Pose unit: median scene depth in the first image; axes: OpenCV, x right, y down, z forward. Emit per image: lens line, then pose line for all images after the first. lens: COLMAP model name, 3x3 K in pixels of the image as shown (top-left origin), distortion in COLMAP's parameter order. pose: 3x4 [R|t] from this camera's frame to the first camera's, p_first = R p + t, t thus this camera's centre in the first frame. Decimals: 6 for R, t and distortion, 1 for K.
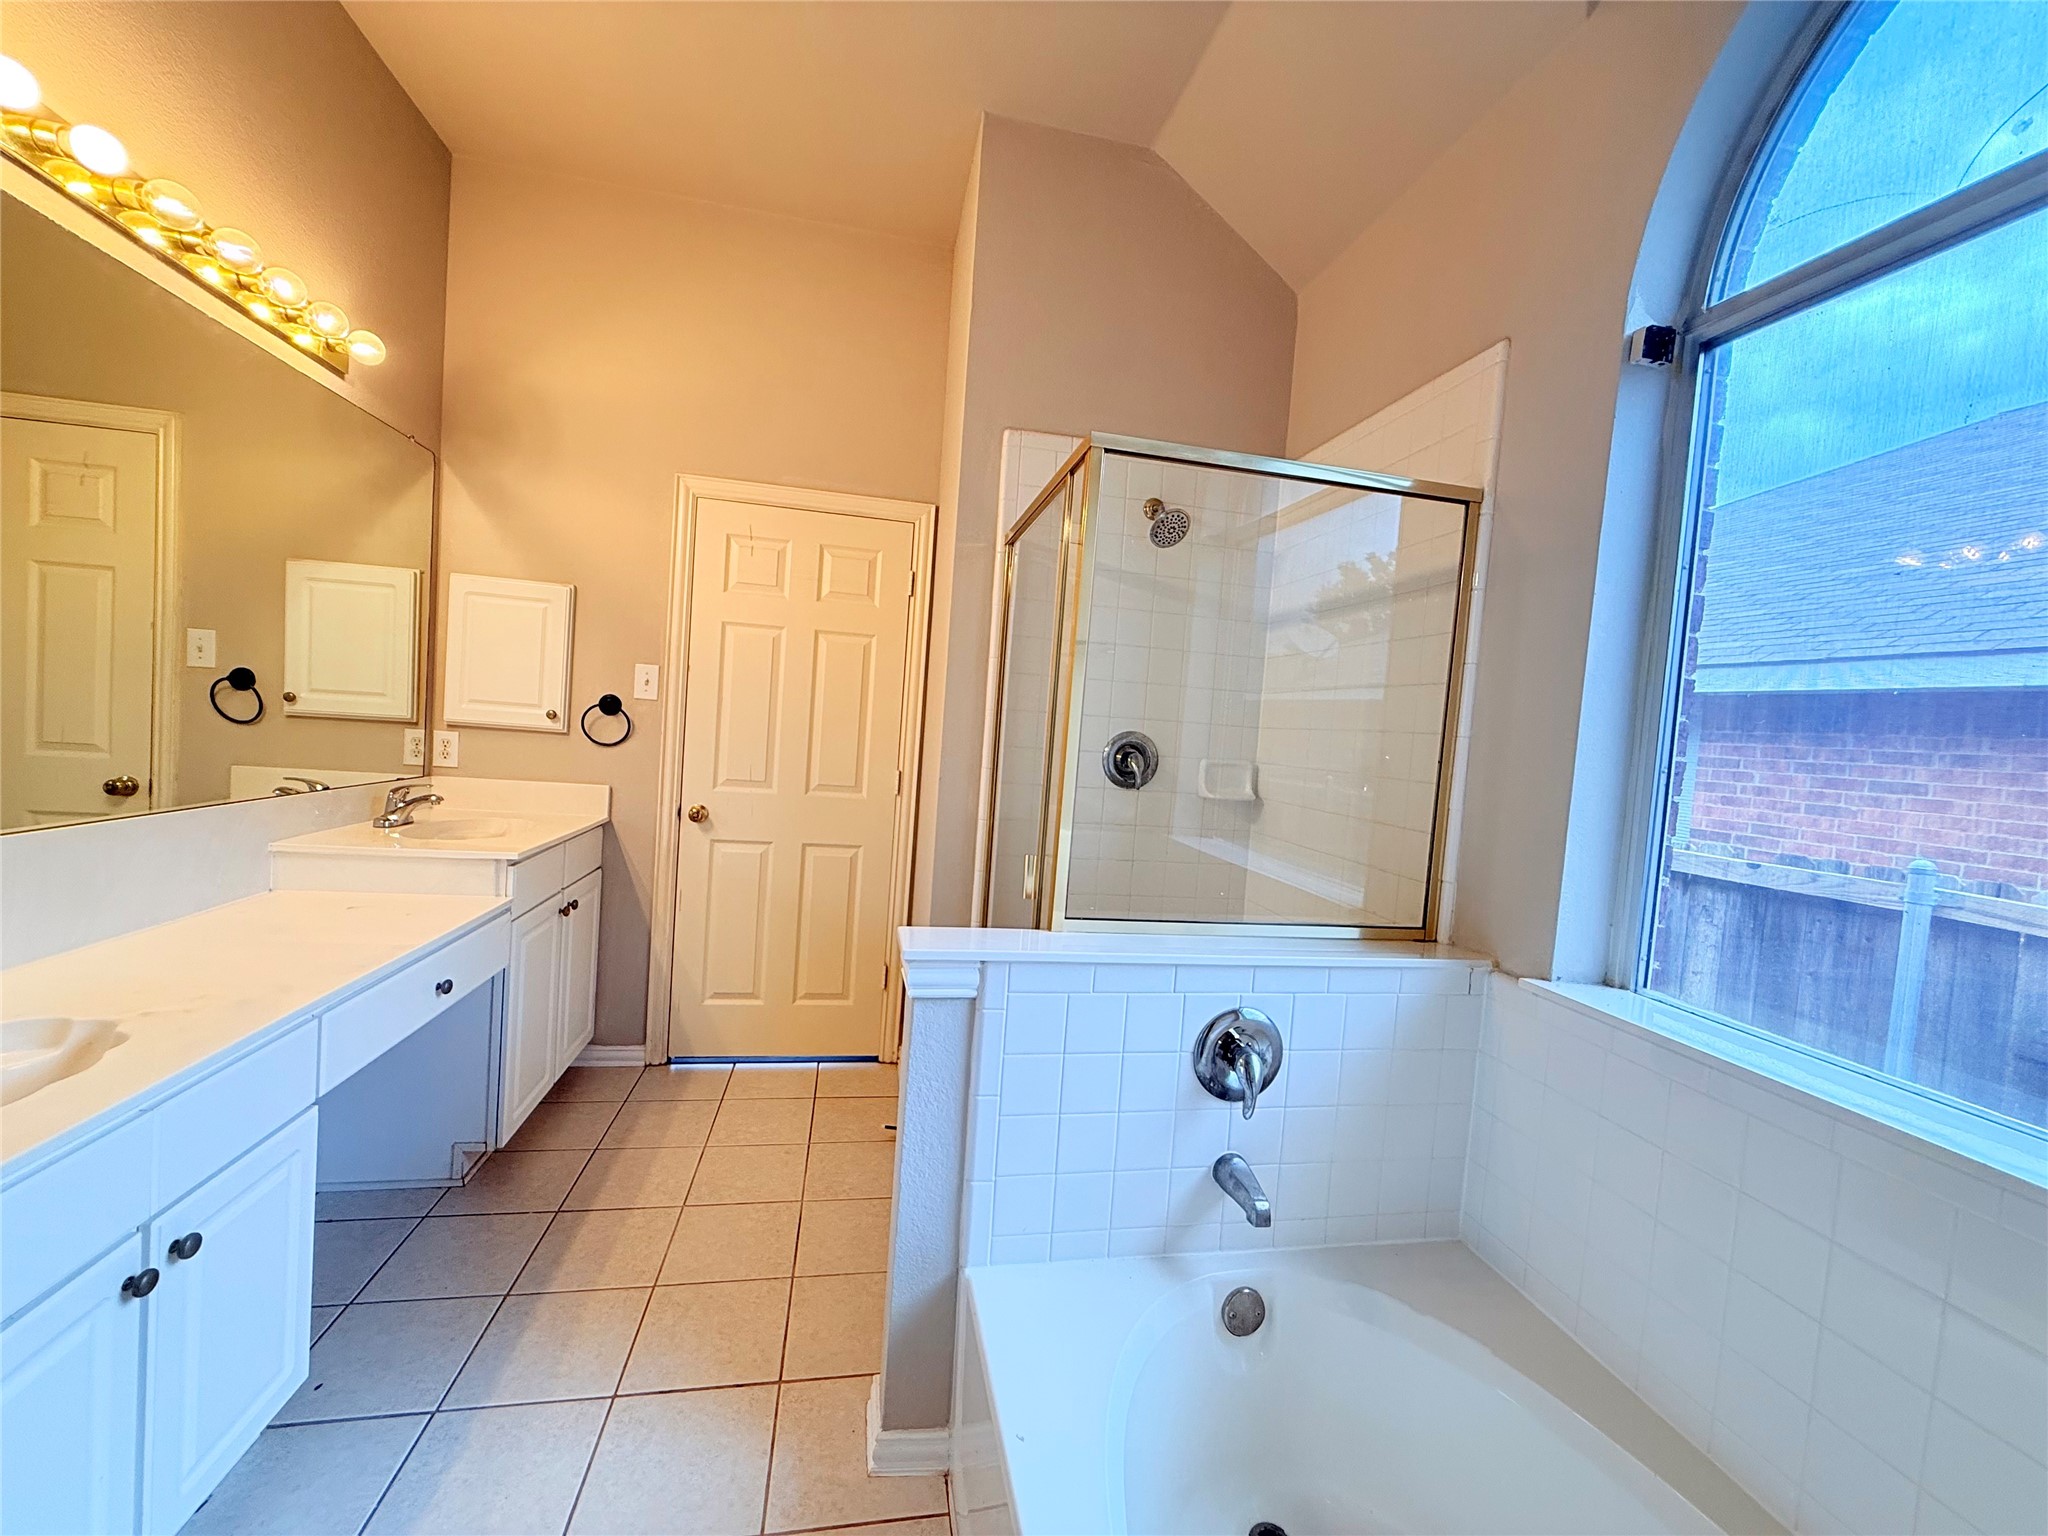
lens RADIAL K [[814.4, 0, 1022.2], [0, 814.4, 765.6], [0, 0, 1]] dist [-0.000199, 0.000028]
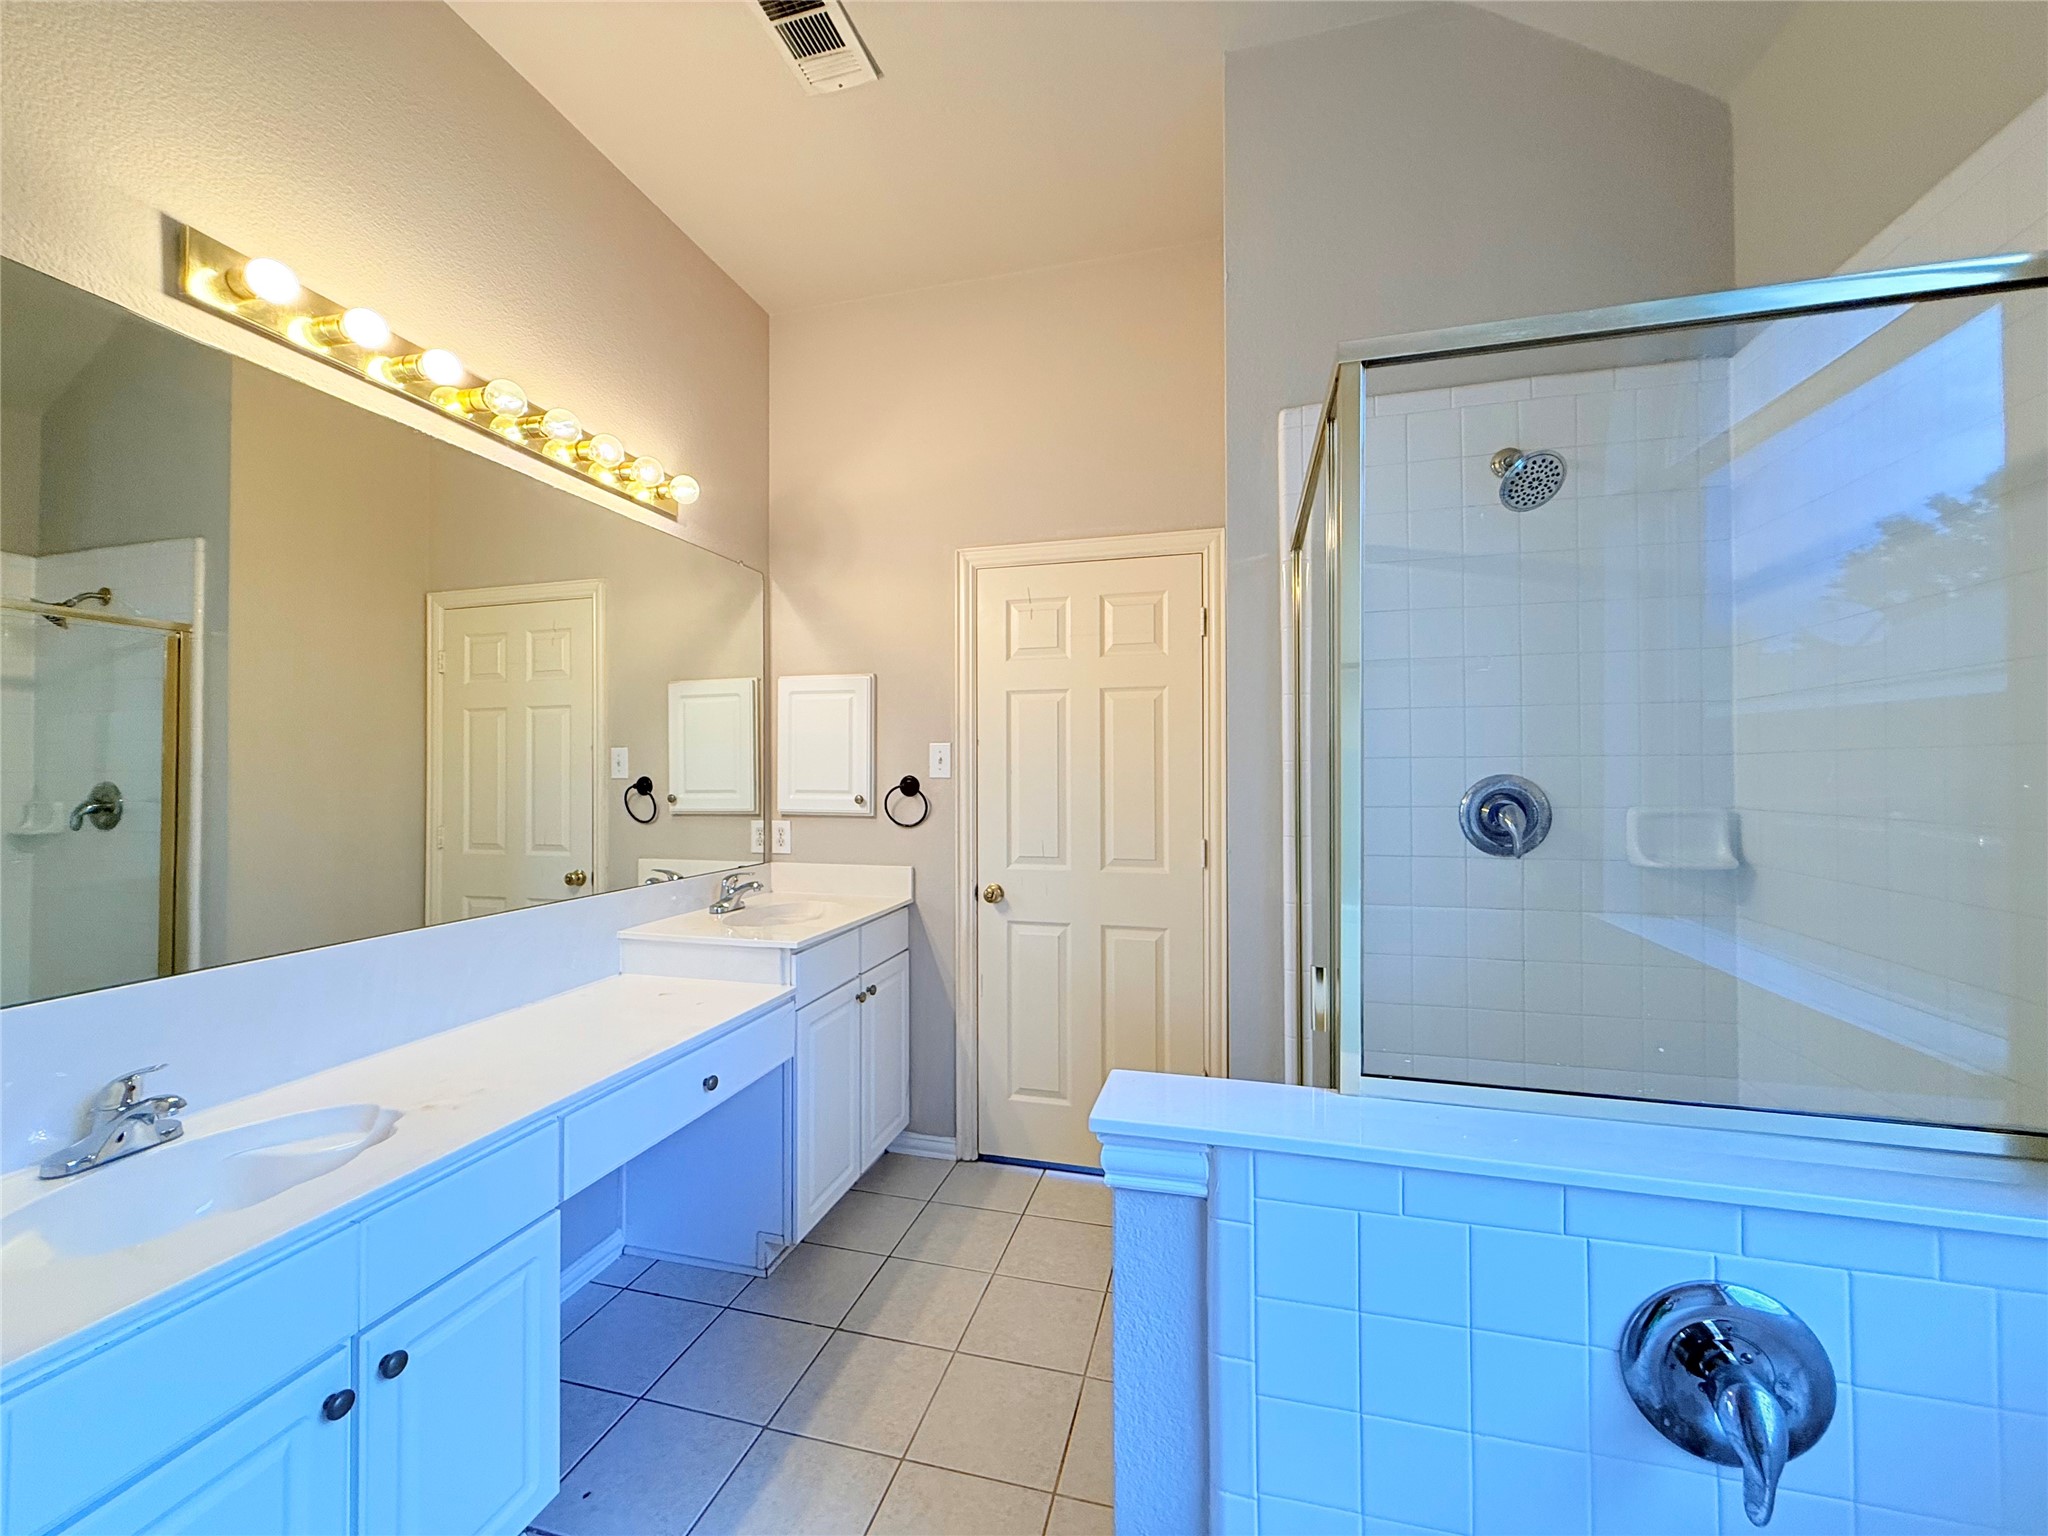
lens RADIAL K [[814.4, 0, 1022.2], [0, 814.4, 765.6], [0, 0, 1]] dist [-0.000199, 0.000028]
pose [[0.894105, -0.079024, -0.440831, 0.072857], [0.046677, 0.995392, -0.083765, -0.009866], [0.445419, 0.054318, 0.893673, 0.179536]]
